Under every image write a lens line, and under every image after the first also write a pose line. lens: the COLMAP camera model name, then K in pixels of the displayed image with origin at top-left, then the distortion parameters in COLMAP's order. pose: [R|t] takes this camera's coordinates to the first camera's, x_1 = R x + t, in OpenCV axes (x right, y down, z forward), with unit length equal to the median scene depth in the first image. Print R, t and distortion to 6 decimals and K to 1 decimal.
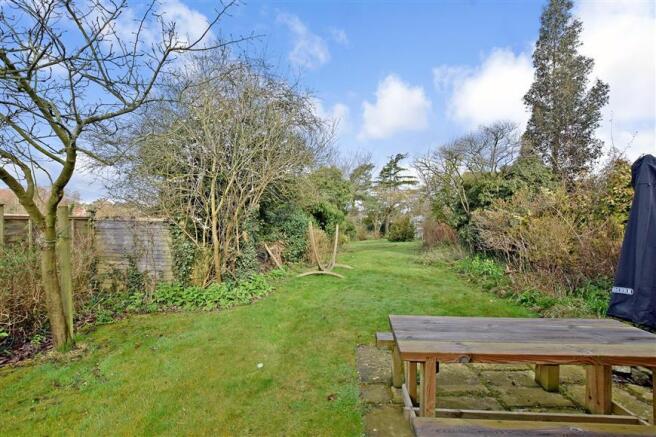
lens RADIAL K [[287.4, 0, 325.7], [0, 287.4, 221.2], [0, 0, 1]] dist [-0.001399, -0.000383]
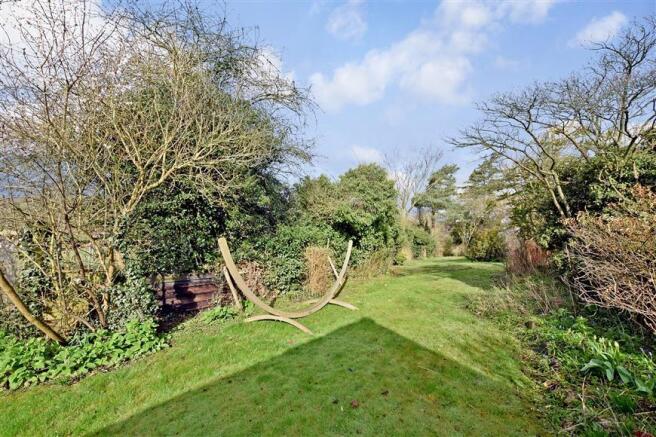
lens RADIAL K [[287.4, 0, 328.0], [0, 287.4, 220.4], [0, 0, 1]] dist [-0.001399, -0.000383]
pose [[0.952873, -0.005480, -0.303320, 0.108149], [-0.007383, 0.999122, -0.041243, -0.003261], [0.303279, 0.041539, 0.951996, 0.167603]]
